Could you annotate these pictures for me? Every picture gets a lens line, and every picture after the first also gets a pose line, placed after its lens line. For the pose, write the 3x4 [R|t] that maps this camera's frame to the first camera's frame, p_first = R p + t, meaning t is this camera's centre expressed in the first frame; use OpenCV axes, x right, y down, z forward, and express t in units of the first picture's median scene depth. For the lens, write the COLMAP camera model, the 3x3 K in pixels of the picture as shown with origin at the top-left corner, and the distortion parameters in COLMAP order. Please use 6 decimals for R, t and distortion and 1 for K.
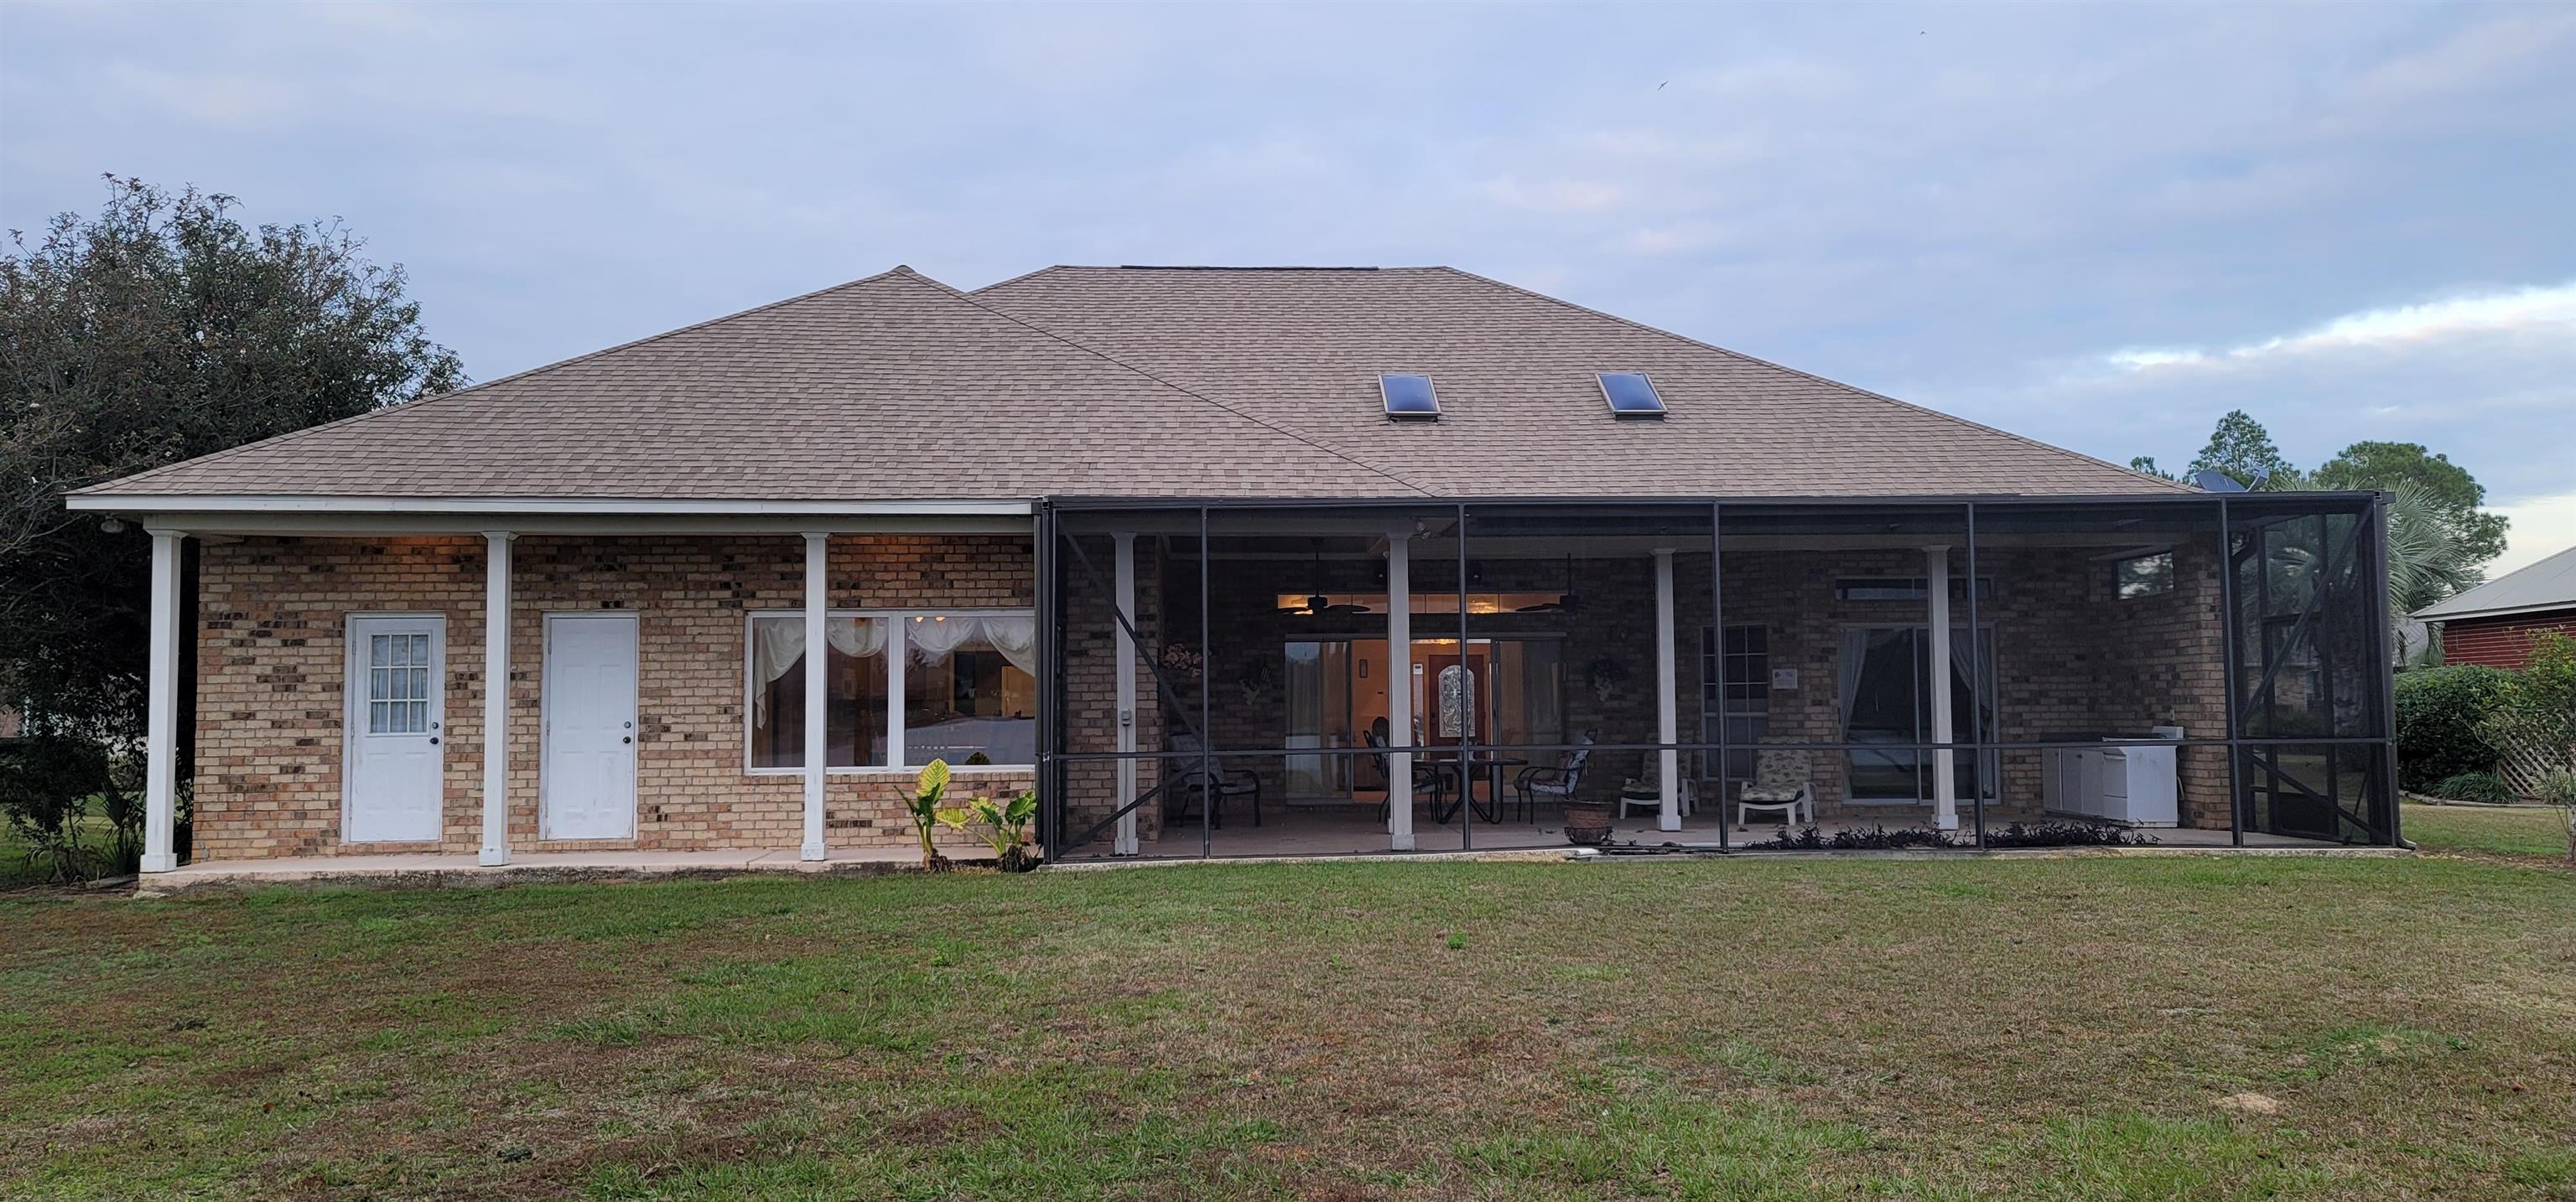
lens RADIAL K [[1762.8, 0, 1312.5], [0, 1762.8, 613.4], [0, 0, 1]] dist [0.005994, 0.001888]
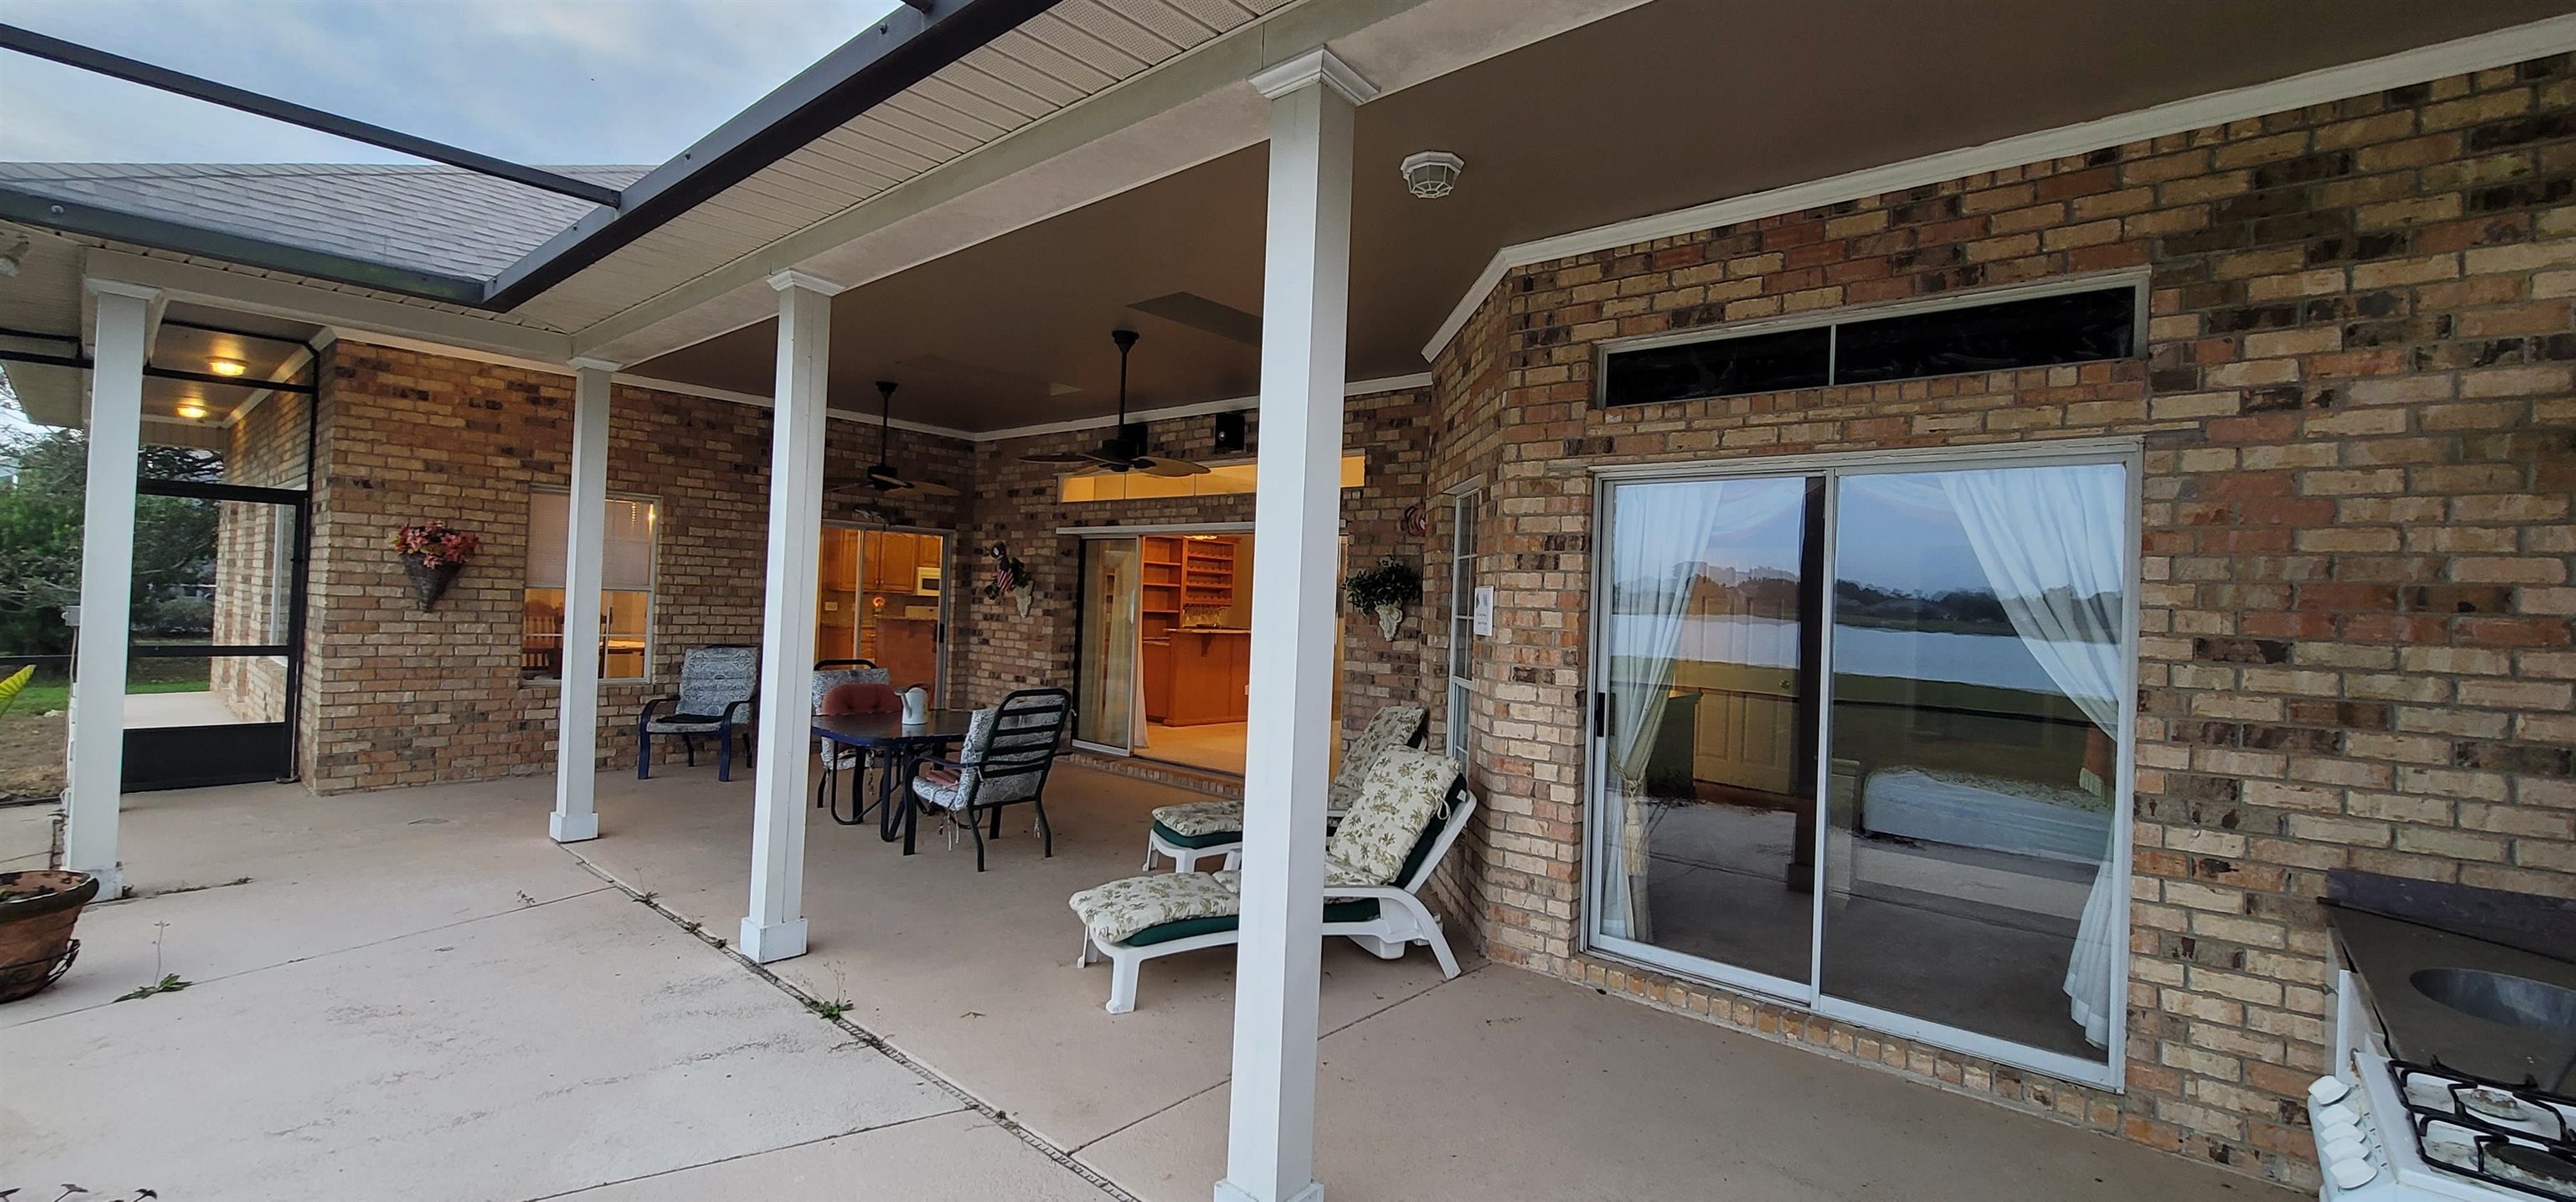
lens RADIAL K [[1051.5, 0, 1291.3], [0, 1051.5, 586.8], [0, 0, 1]] dist [-0.008587, 0.003675]
pose [[0.733049, 0.026353, -0.679666, 0.402599], [-0.006615, 0.999478, 0.031618, 0.024024], [0.680144, -0.018682, 0.732840, 0.789951]]
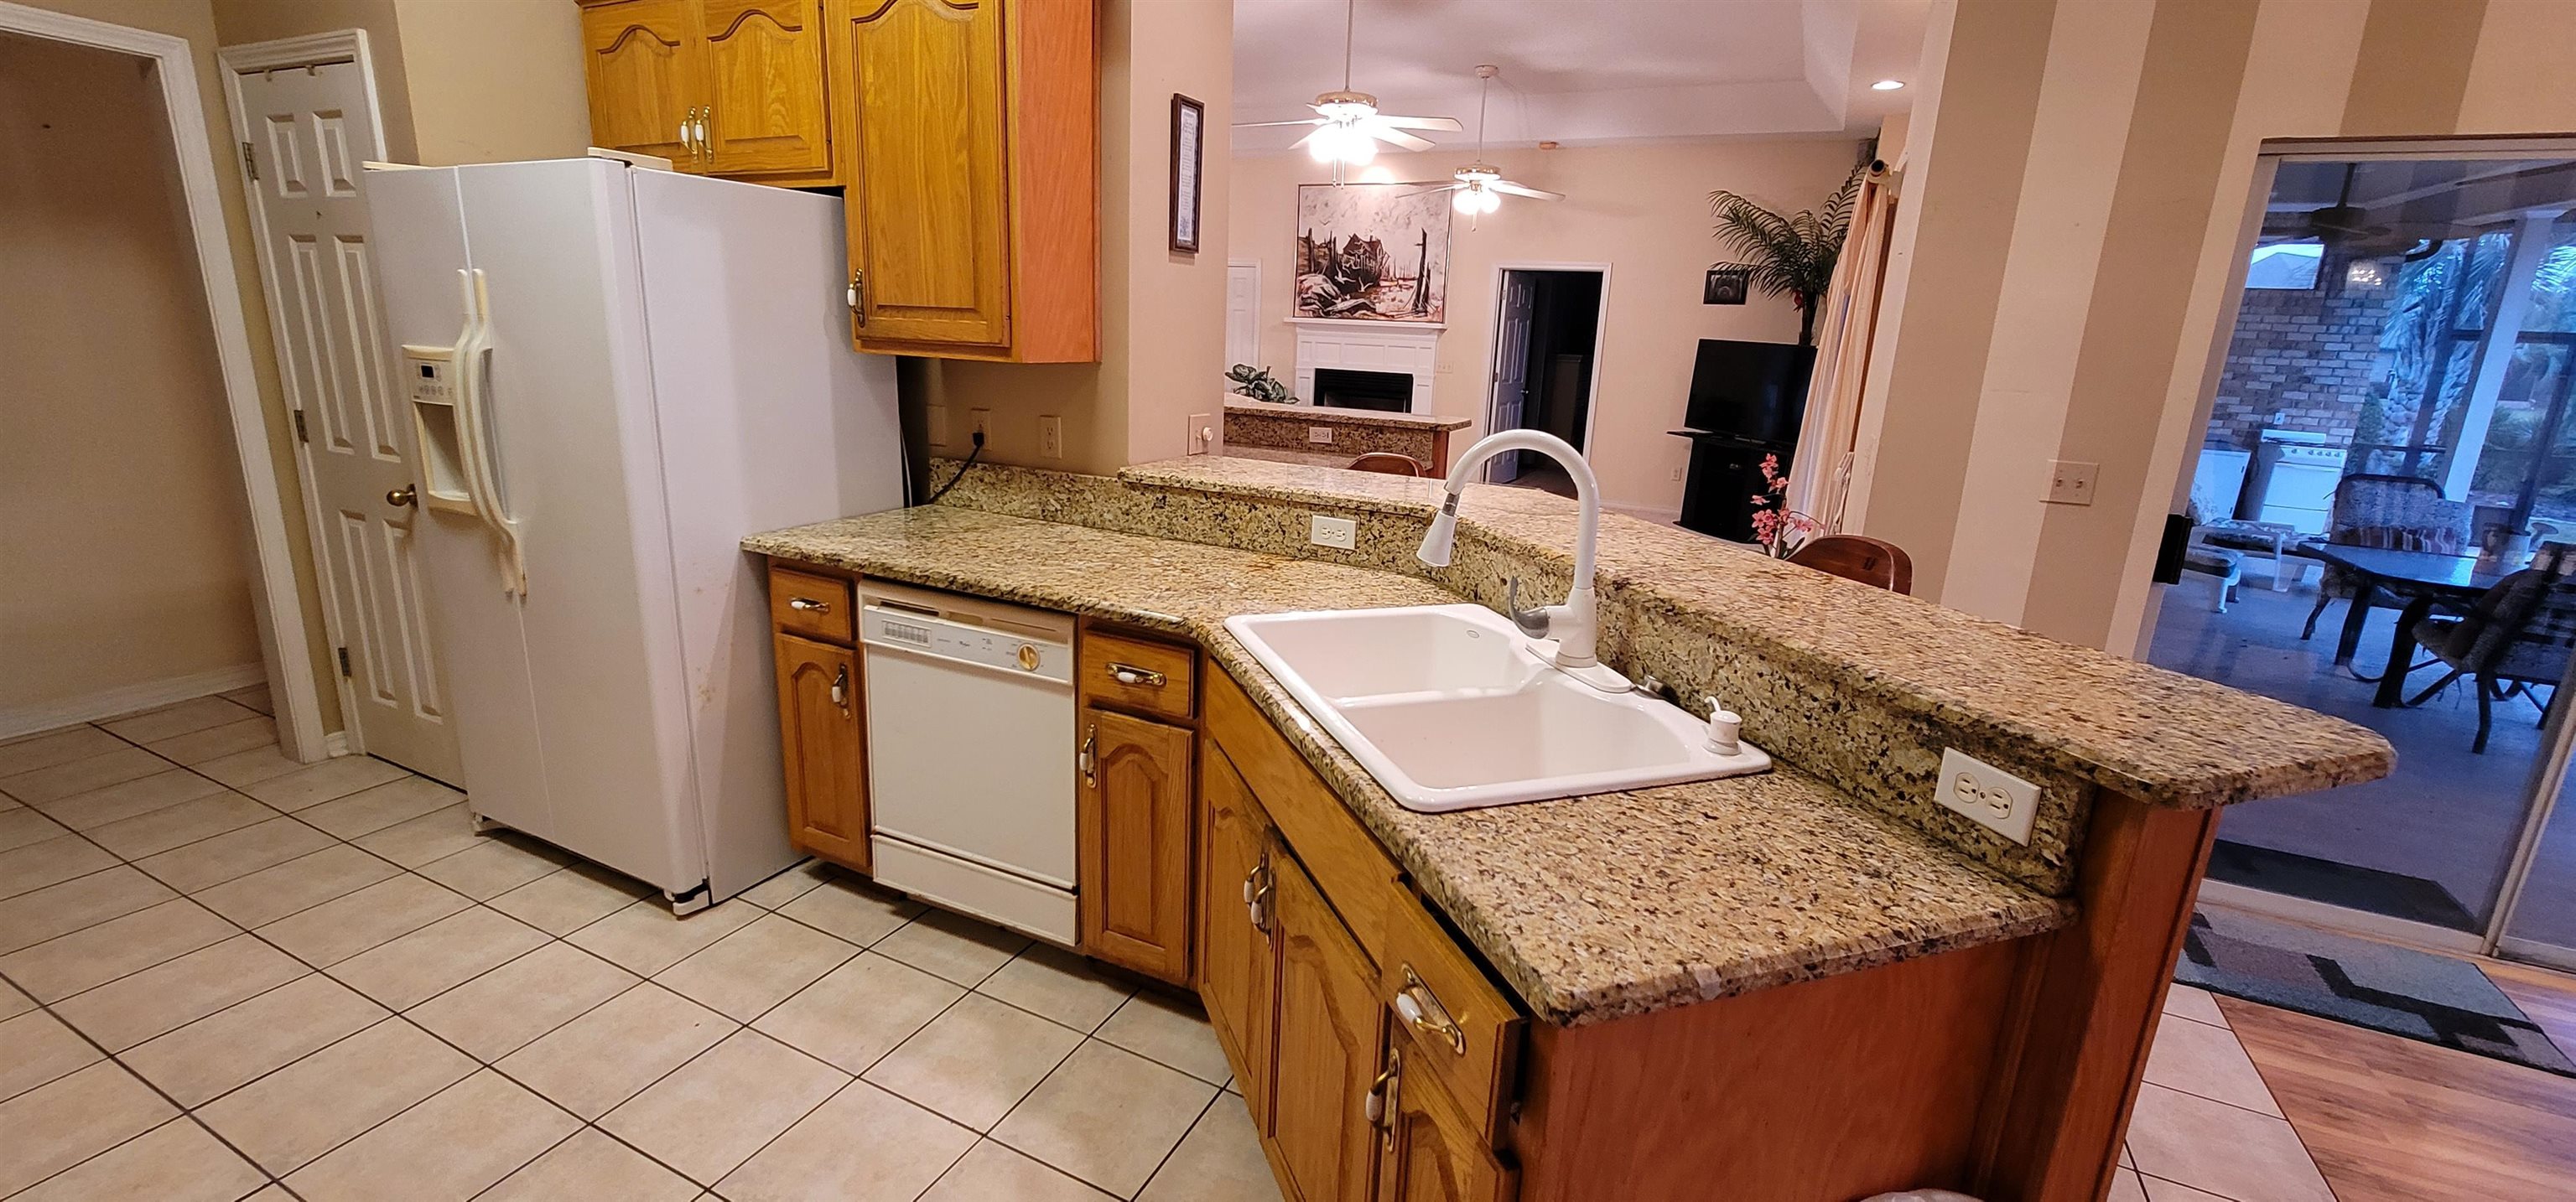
lens RADIAL K [[1051.5, 0, 1286.6], [0, 1051.5, 594.8], [0, 0, 1]] dist [-0.008587, 0.003675]
pose [[0.466399, -0.192550, 0.863363, -0.276094], [-0.097085, 0.958982, 0.266322, 0.045505], [-0.879231, -0.208032, 0.428575, 1.105421]]
